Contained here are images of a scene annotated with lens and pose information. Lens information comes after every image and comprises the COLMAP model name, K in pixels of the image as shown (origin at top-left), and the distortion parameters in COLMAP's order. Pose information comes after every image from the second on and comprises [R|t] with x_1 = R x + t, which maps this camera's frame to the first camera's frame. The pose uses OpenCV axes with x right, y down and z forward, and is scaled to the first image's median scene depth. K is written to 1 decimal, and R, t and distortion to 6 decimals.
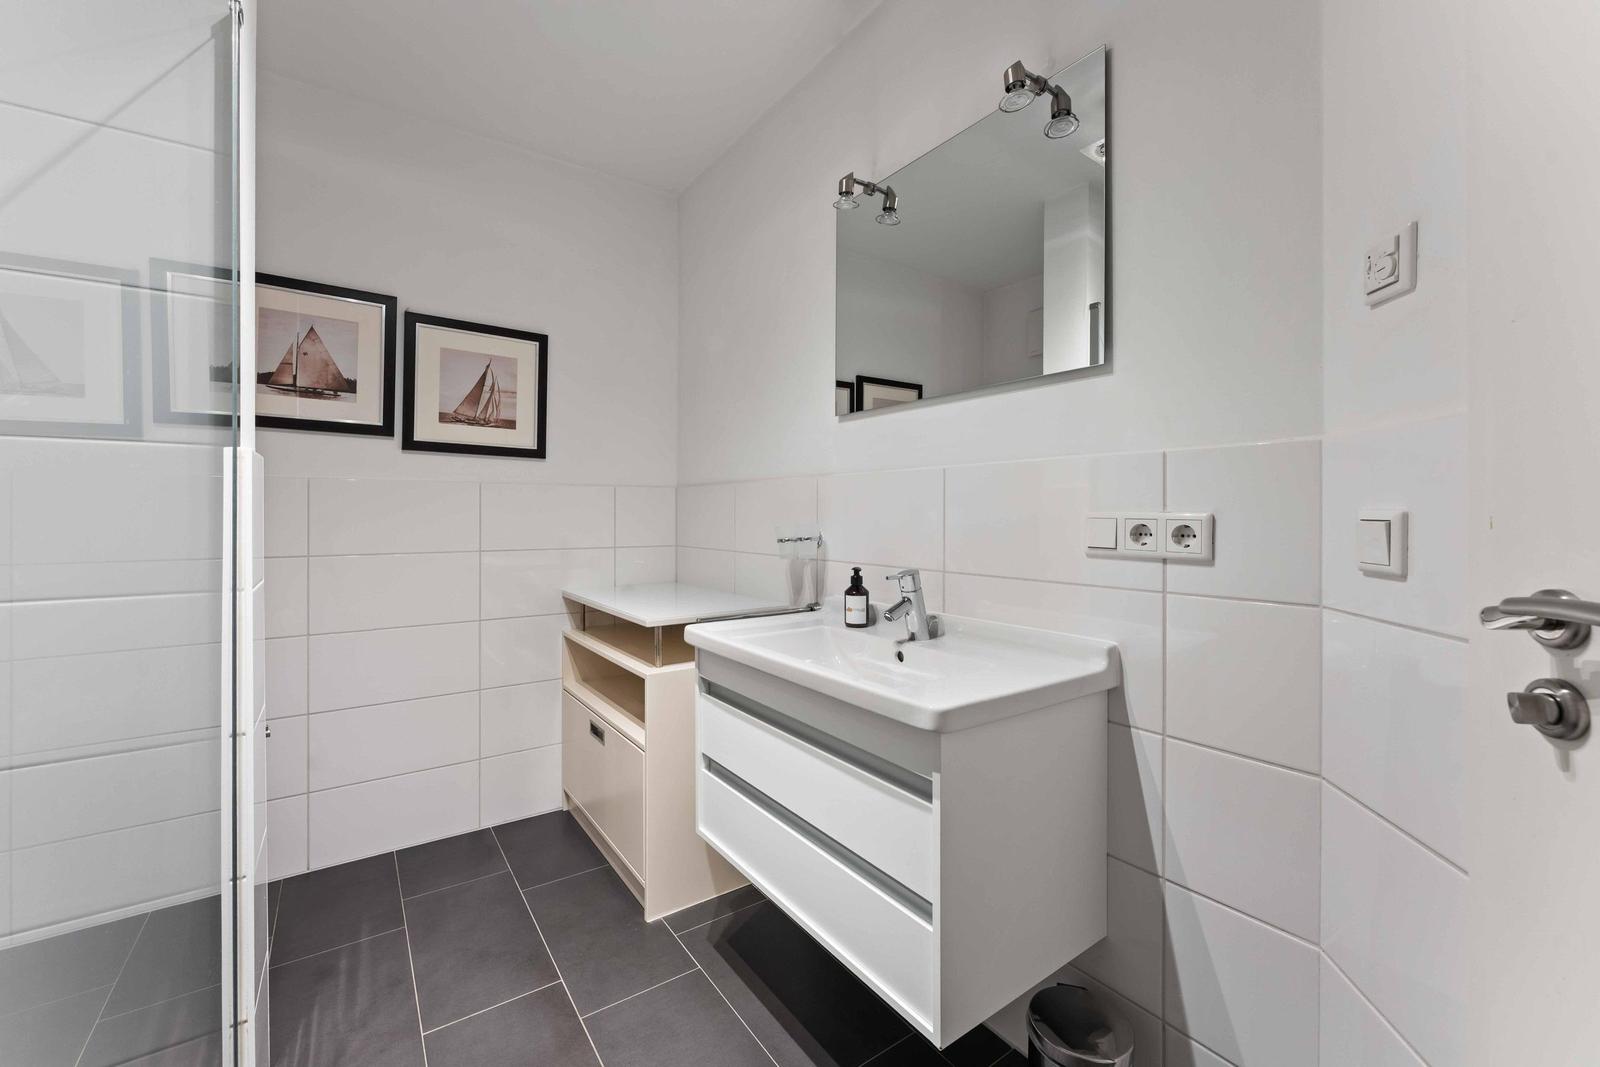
lens RADIAL K [[646.2, 0, 788.6], [0, 646.2, 502.3], [0, 0, 1]] dist [-0.003052, -0.000615]
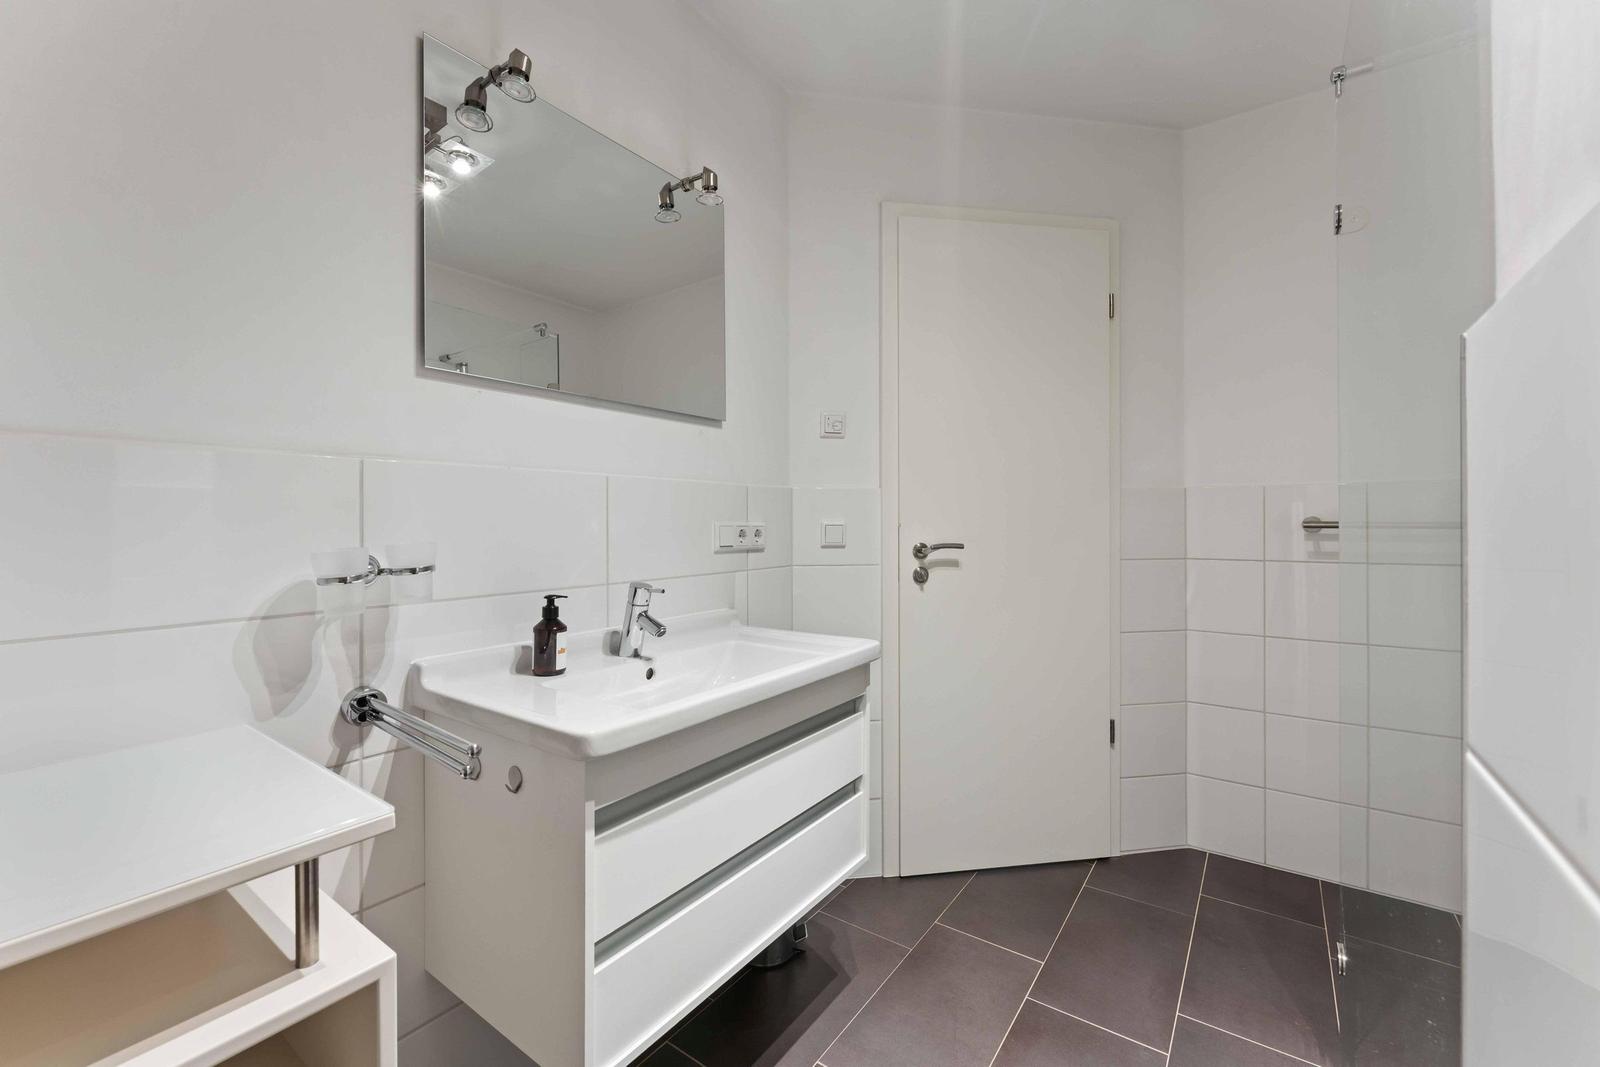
lens RADIAL K [[646.2, 0, 788.6], [0, 646.2, 502.3], [0, 0, 1]] dist [-0.003052, -0.000615]
pose [[-0.324770, 0.026018, 0.945435, -0.587342], [-0.016305, 0.999319, -0.033102, 0.010055], [-0.945652, -0.026166, -0.324125, 0.820475]]
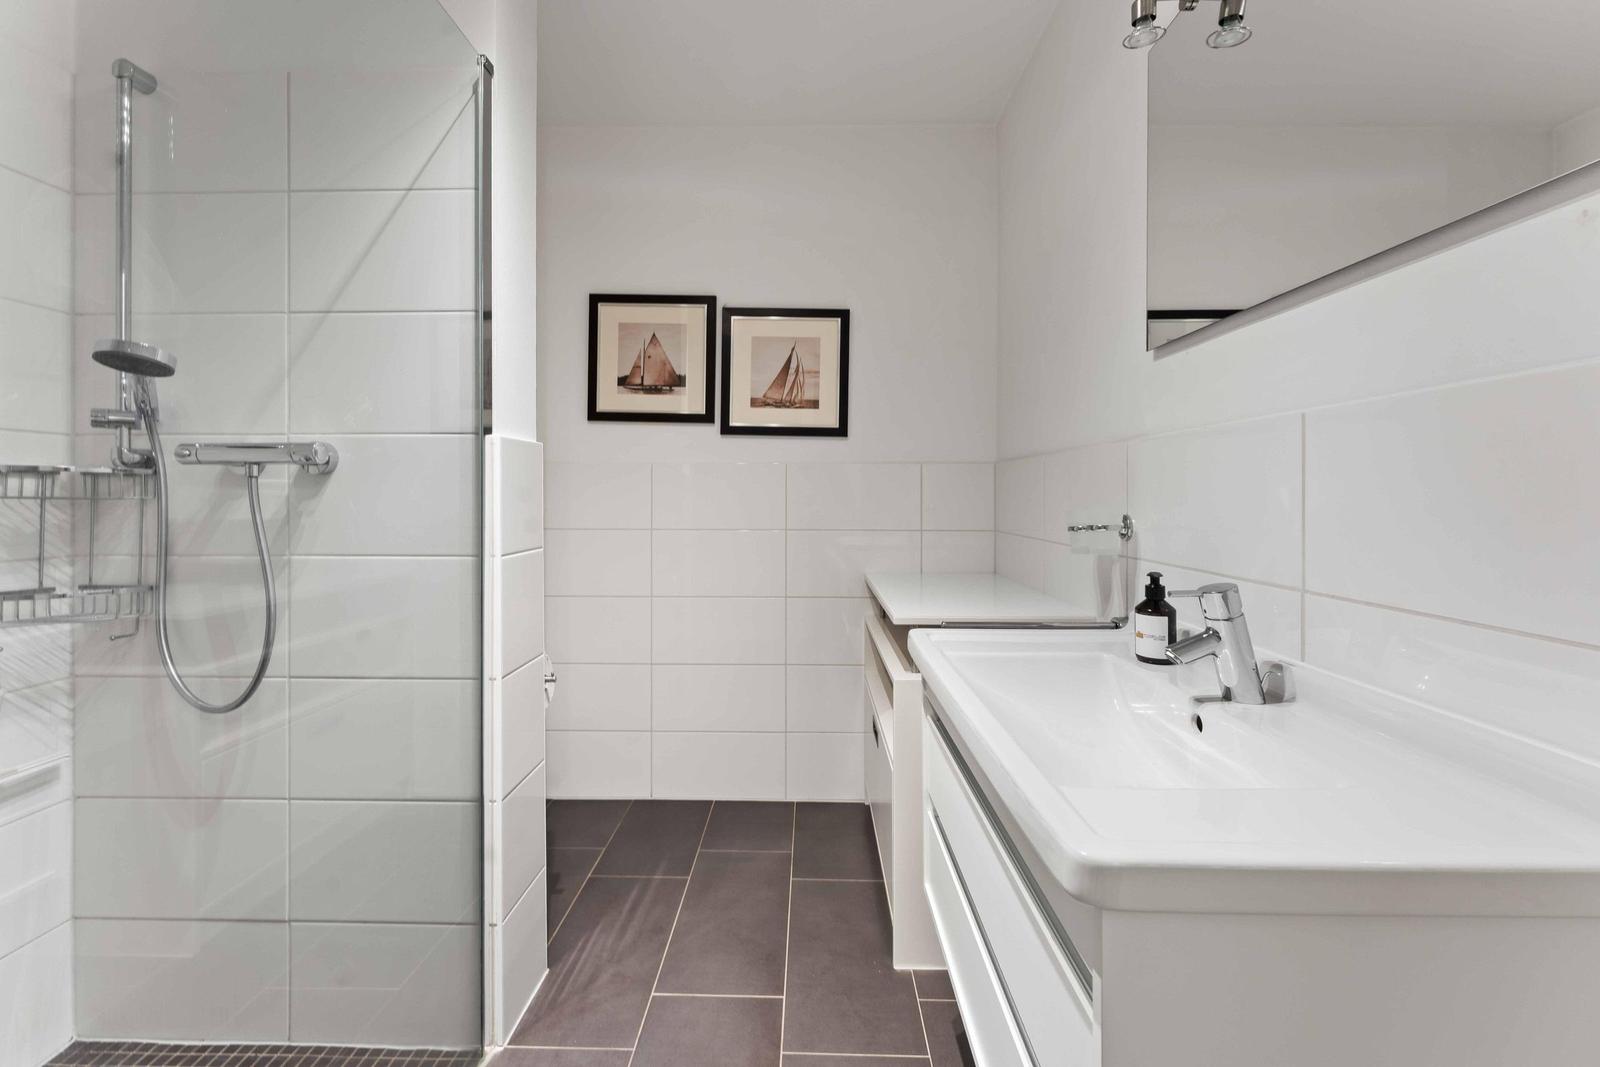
lens RADIAL K [[650.0, 0, 796.4], [0, 650.0, 487.4], [0, 0, 1]] dist [-0.001765, -0.000418]
pose [[0.813269, -0.005539, -0.581861, 0.162368], [0.008309, 0.999963, 0.002094, 0.007055], [0.581828, -0.006538, 0.813285, 0.201248]]
